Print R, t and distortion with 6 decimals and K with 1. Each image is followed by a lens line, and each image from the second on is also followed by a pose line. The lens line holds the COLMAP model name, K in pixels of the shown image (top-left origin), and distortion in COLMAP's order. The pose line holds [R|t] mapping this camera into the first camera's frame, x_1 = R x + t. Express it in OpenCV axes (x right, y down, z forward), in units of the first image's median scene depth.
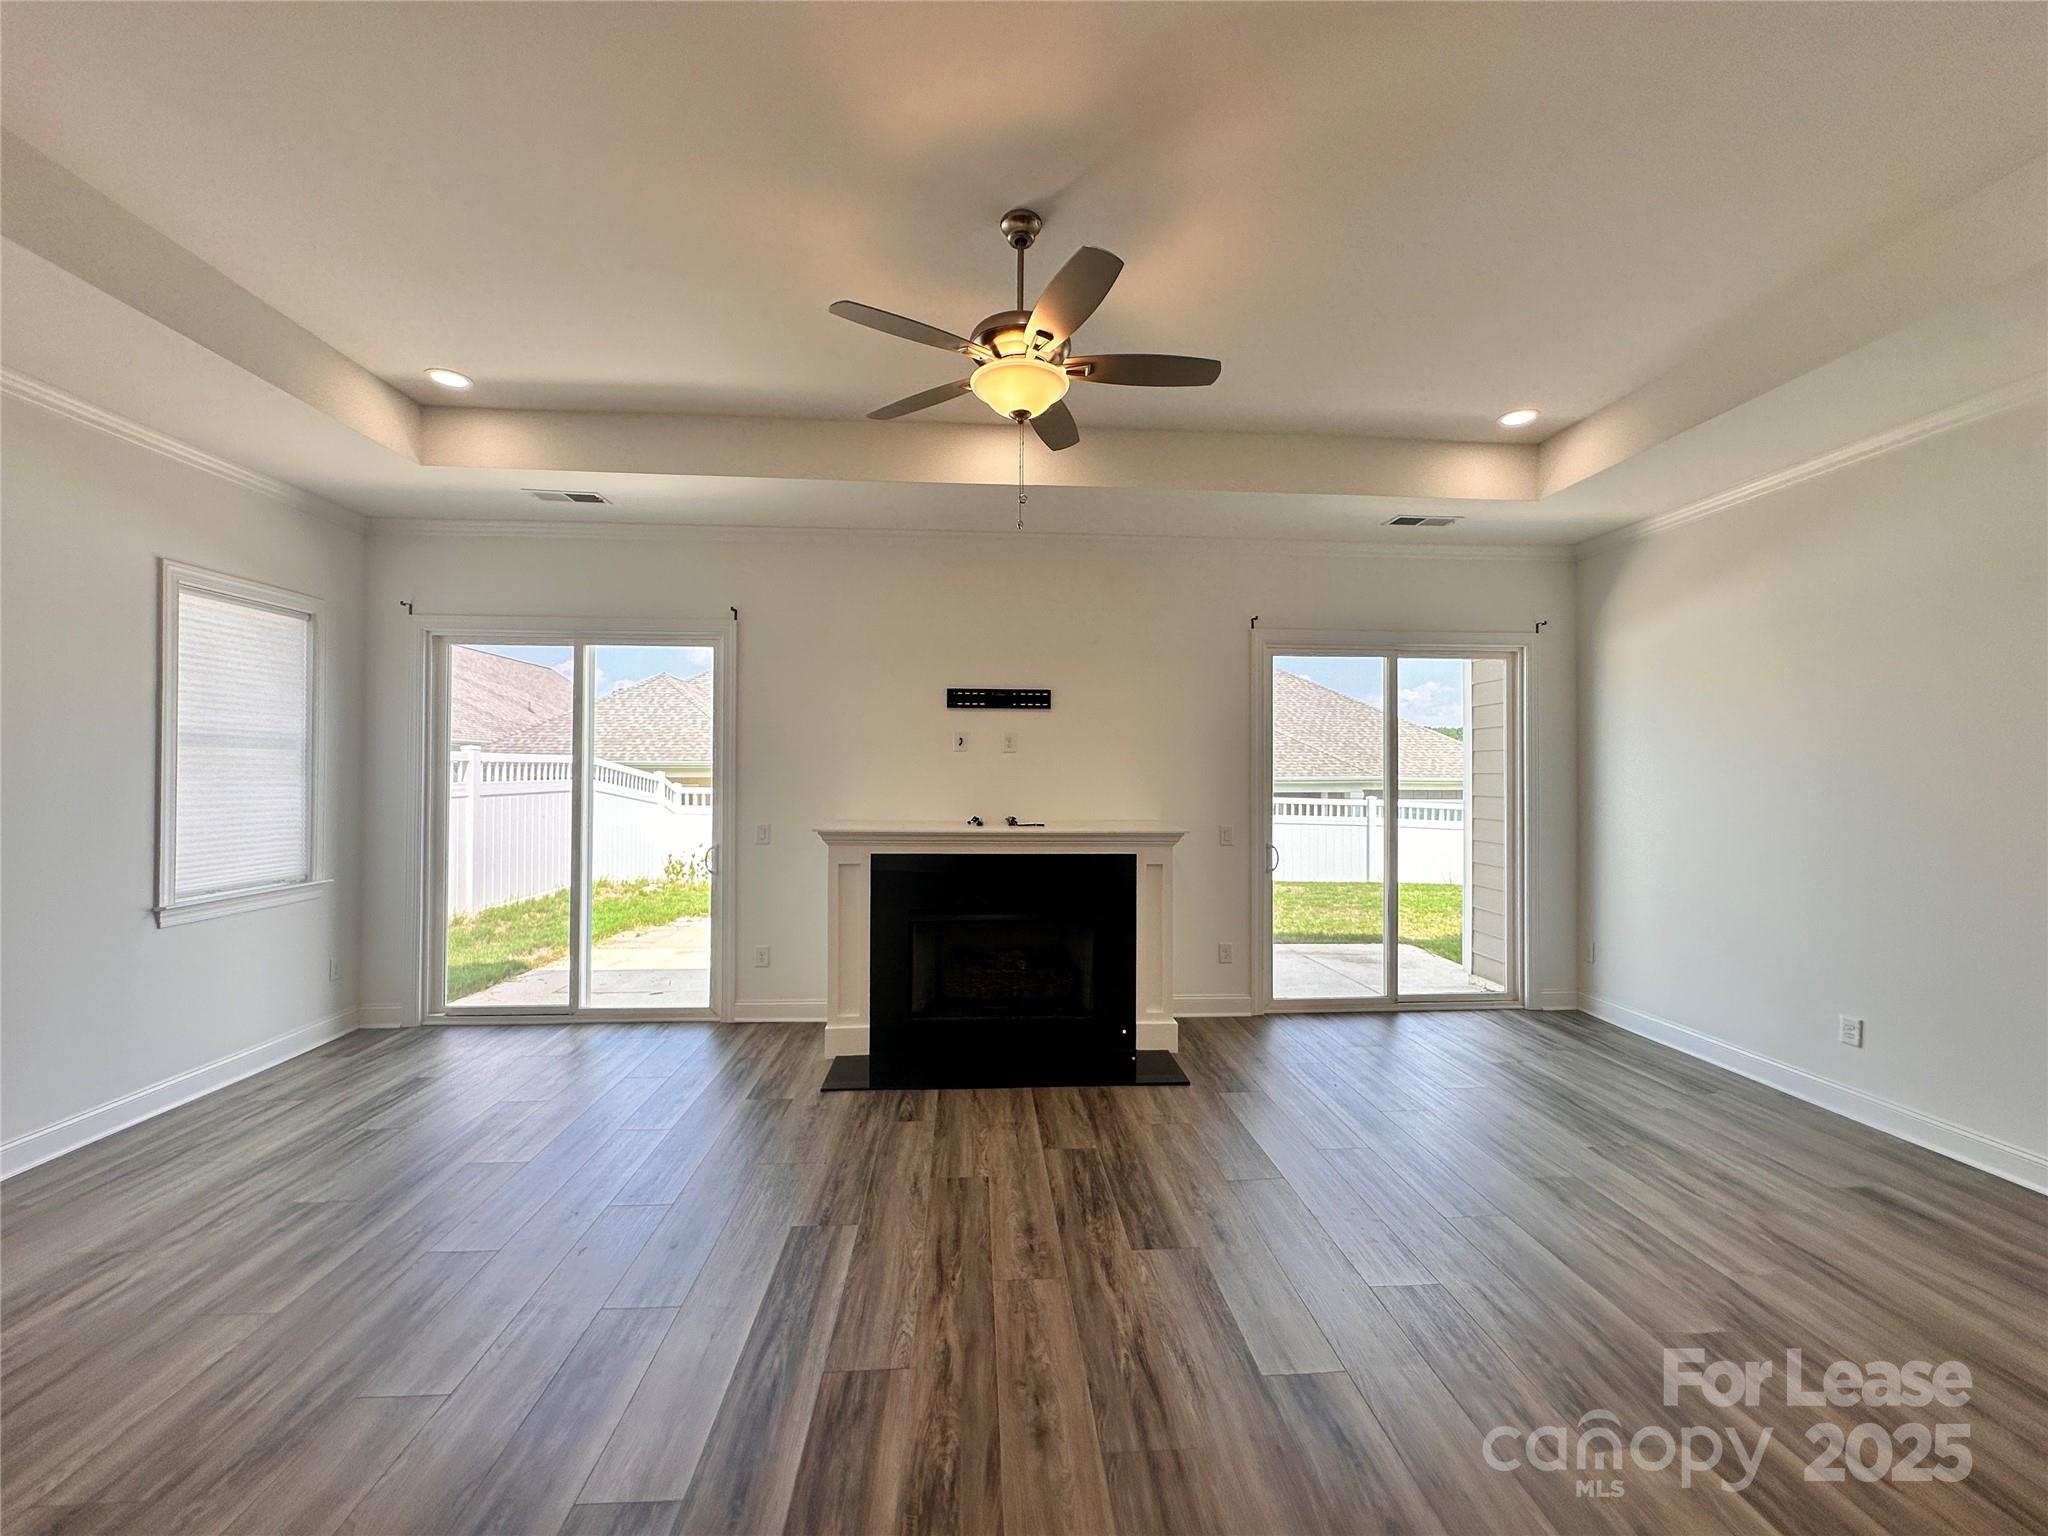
lens RADIAL K [[819.3, 0, 1020.9], [0, 819.3, 767.9], [0, 0, 1]] dist [-0.003876, 0.000404]
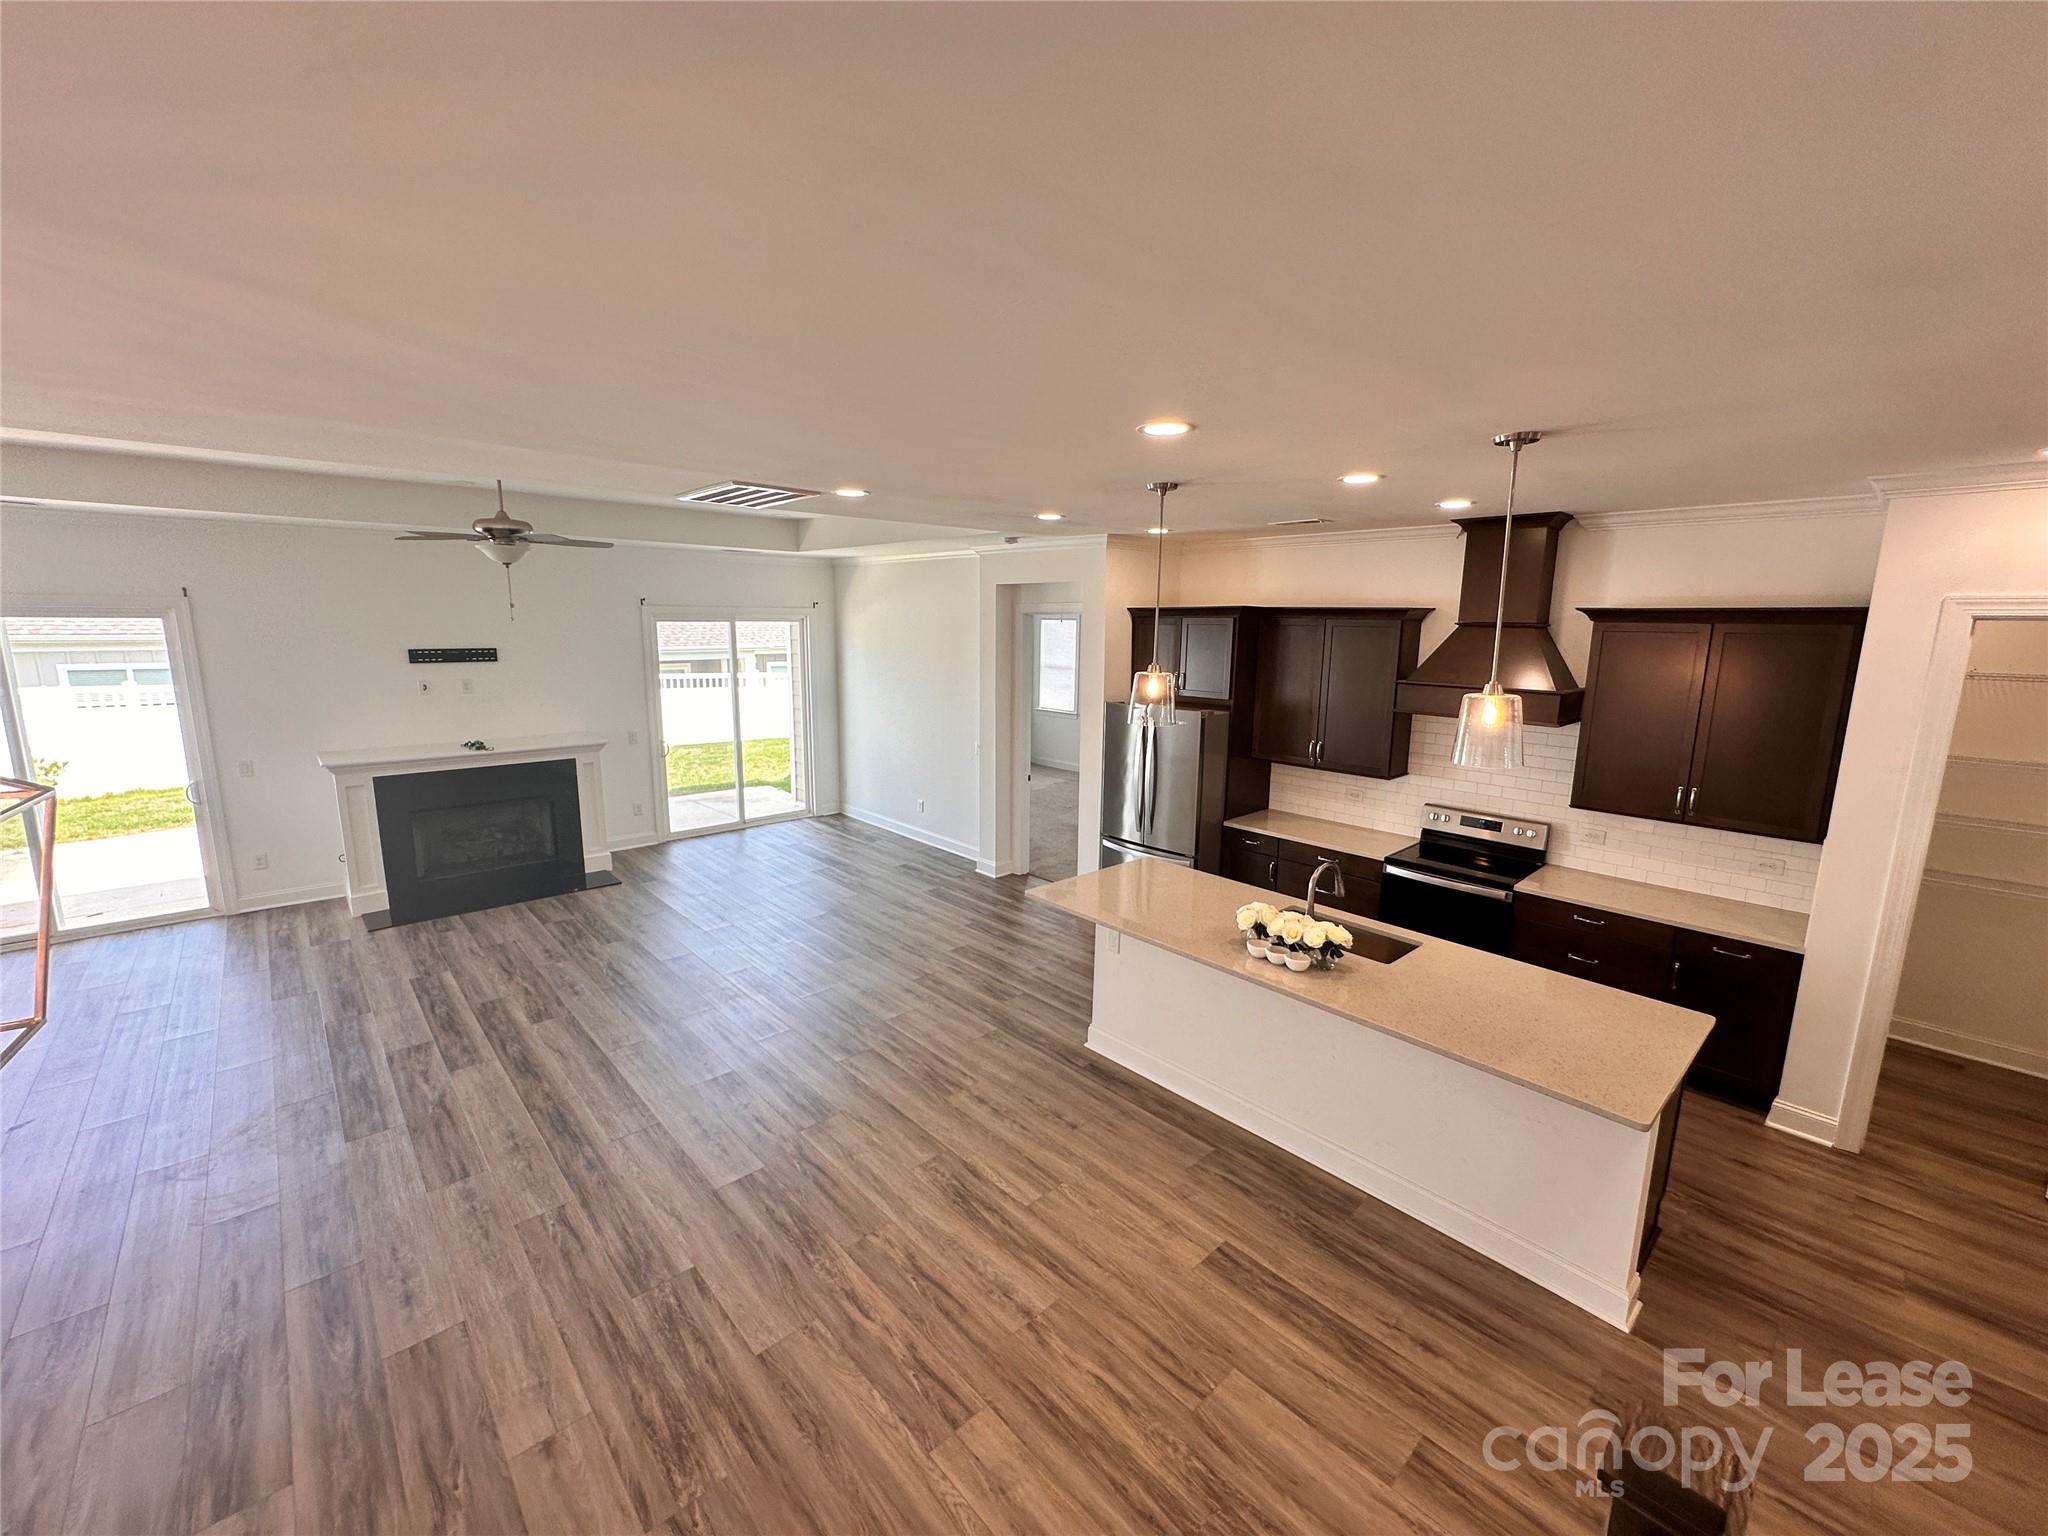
lens RADIAL K [[819.3, 0, 1022.3], [0, 819.3, 767.4], [0, 0, 1]] dist [-0.003876, 0.000404]
pose [[0.775913, -0.107413, 0.621628, -0.194590], [-0.014010, 0.982220, 0.187209, -0.206074], [-0.630685, -0.153967, 0.760612, -0.852964]]
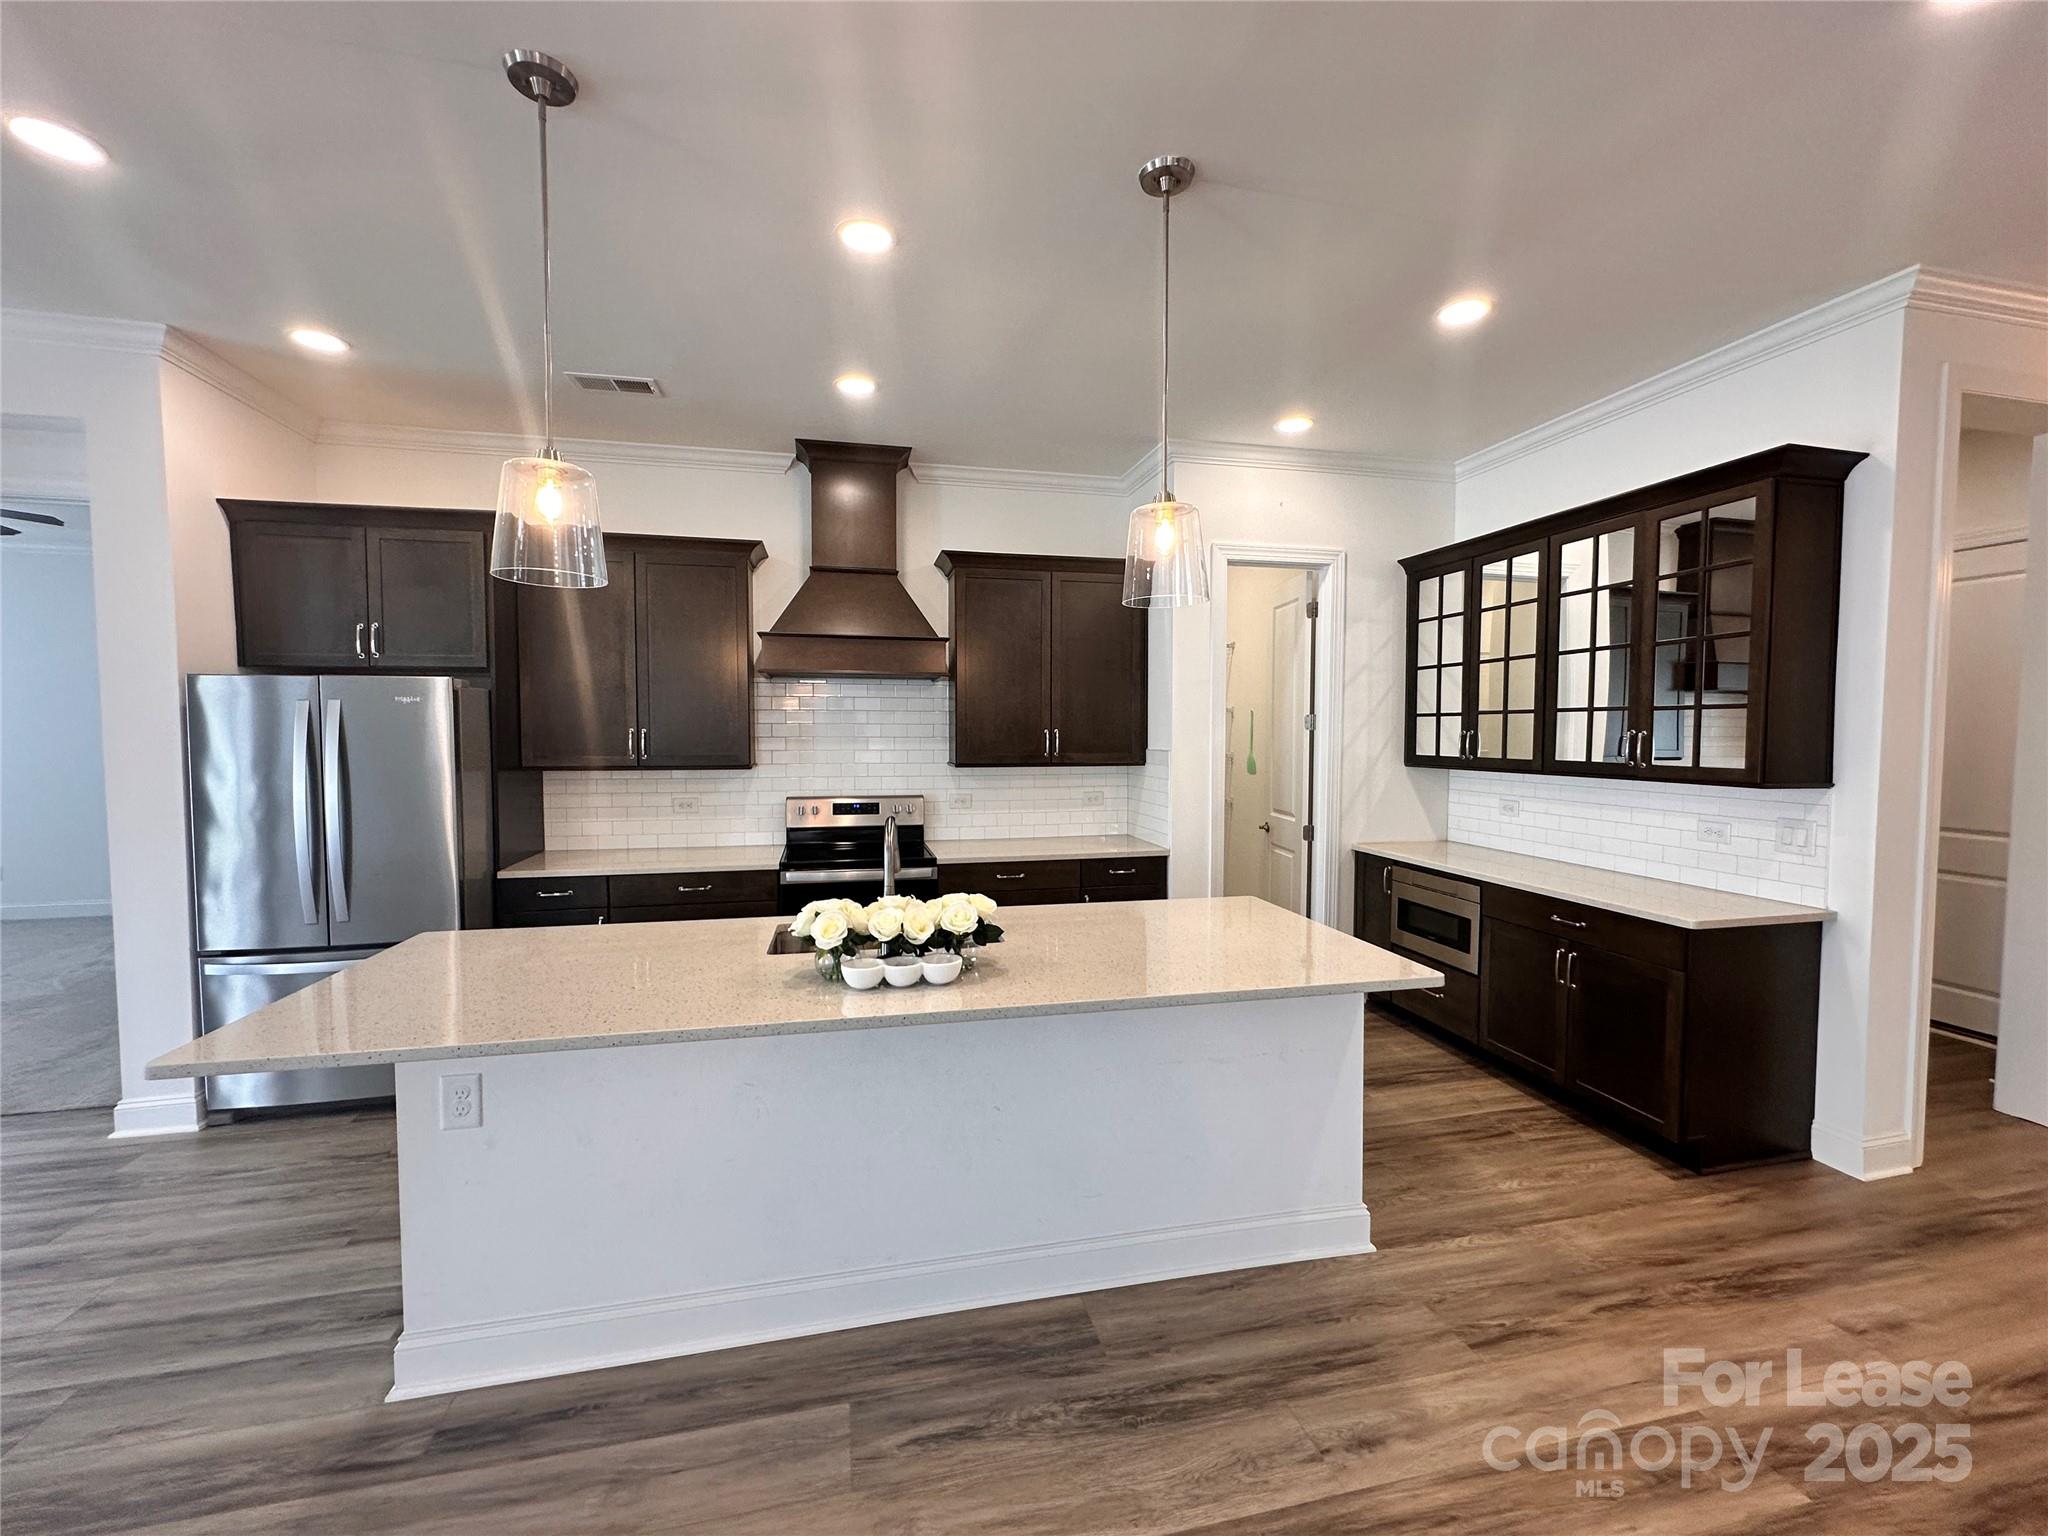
lens RADIAL K [[819.3, 0, 1021.9], [0, 819.3, 767.8], [0, 0, 1]] dist [-0.003876, 0.000404]
pose [[-0.161031, -0.048286, 0.985767, 0.034638], [-0.009890, 0.998831, 0.047310, -0.006225], [-0.986900, -0.002131, -0.161321, -0.406212]]
